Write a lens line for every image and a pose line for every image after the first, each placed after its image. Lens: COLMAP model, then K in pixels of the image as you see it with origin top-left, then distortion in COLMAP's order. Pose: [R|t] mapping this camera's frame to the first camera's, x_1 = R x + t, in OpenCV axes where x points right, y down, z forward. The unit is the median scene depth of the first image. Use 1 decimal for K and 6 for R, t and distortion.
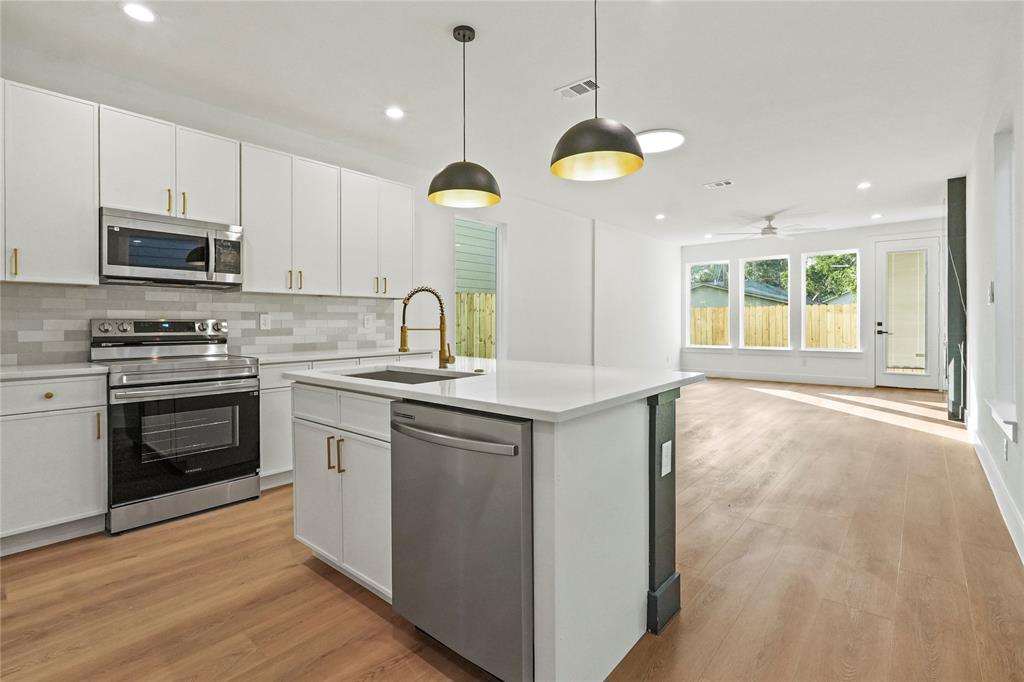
lens RADIAL K [[476.3, 0, 526.4], [0, 476.3, 322.0], [0, 0, 1]] dist [0.000265, -0.000058]
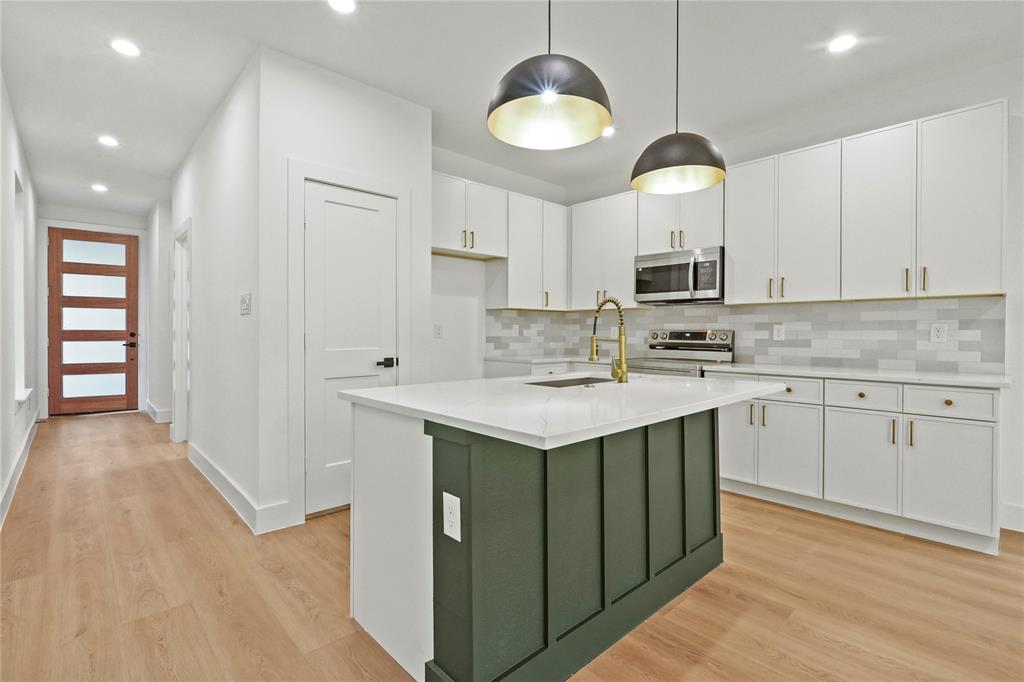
lens RADIAL K [[476.3, 0, 507.2], [0, 476.3, 336.1], [0, 0, 1]] dist [0.000265, -0.000058]
pose [[-0.133486, 0.012177, -0.990976, 0.463435], [-0.003262, 0.999914, 0.012727, -0.003328], [0.991045, 0.004932, -0.133435, 0.540189]]
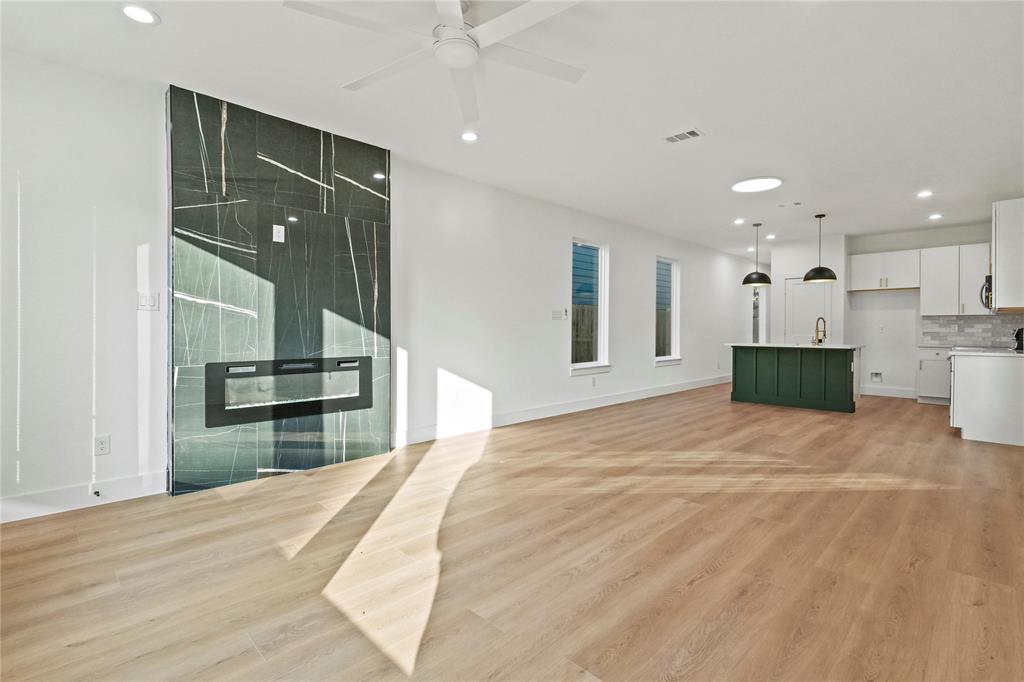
lens RADIAL K [[476.3, 0, 512.7], [0, 476.3, 331.9], [0, 0, 1]] dist [0.000265, -0.000058]
pose [[-0.995863, 0.000521, 0.090869, 0.822355], [0.001132, 0.999977, 0.006679, -0.003728], [-0.090864, 0.006755, -0.995840, 2.385207]]
